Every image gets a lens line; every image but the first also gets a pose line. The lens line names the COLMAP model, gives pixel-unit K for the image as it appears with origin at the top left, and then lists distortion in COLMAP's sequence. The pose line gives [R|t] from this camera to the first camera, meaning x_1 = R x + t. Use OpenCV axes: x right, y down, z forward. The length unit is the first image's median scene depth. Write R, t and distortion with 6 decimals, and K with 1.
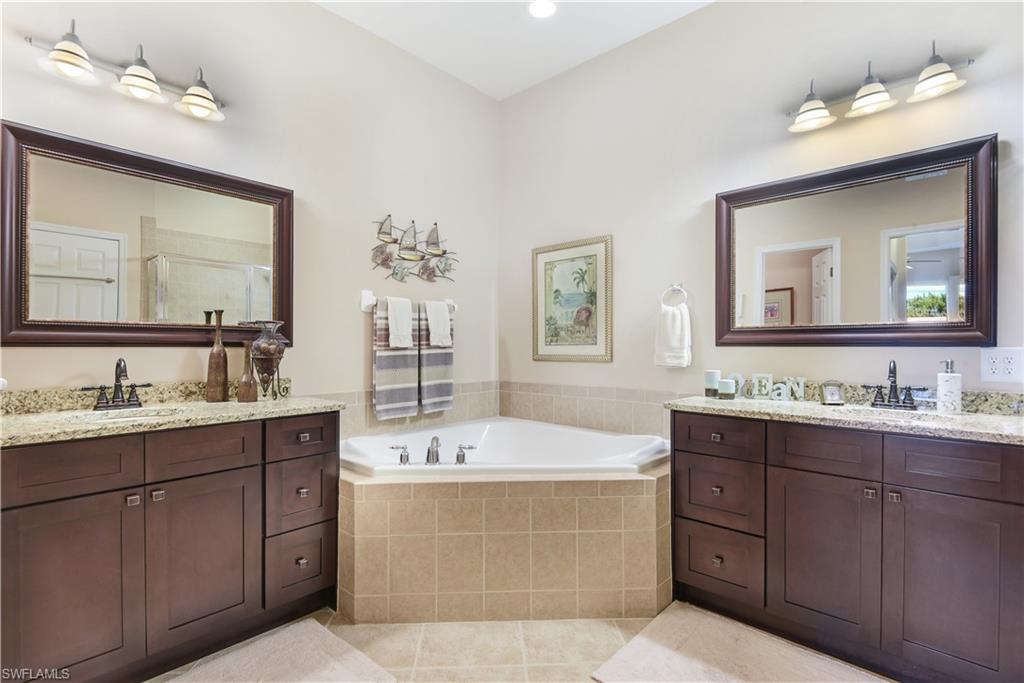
lens RADIAL K [[471.8, 0, 505.1], [0, 471.8, 342.6], [0, 0, 1]] dist [-0.004918, -0.000245]
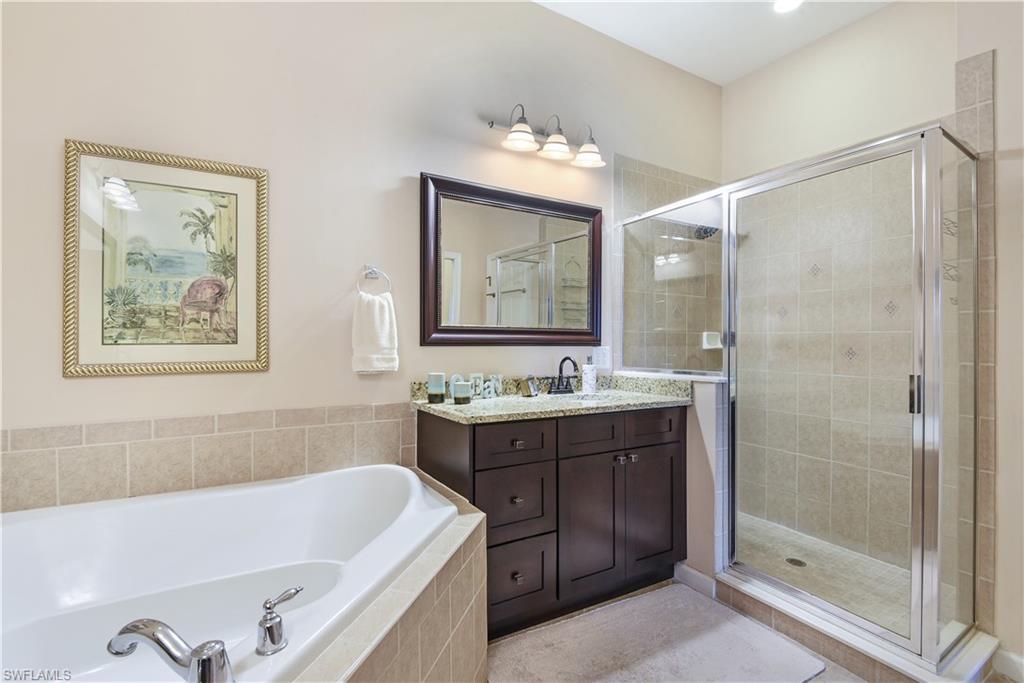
lens RADIAL K [[471.8, 0, 516.5], [0, 471.8, 345.0], [0, 0, 1]] dist [-0.004918, -0.000245]
pose [[0.264665, -0.006410, 0.964319, -0.337215], [-0.010075, 0.999905, 0.009411, -0.003511], [-0.964288, -0.012206, 0.264575, 0.566495]]
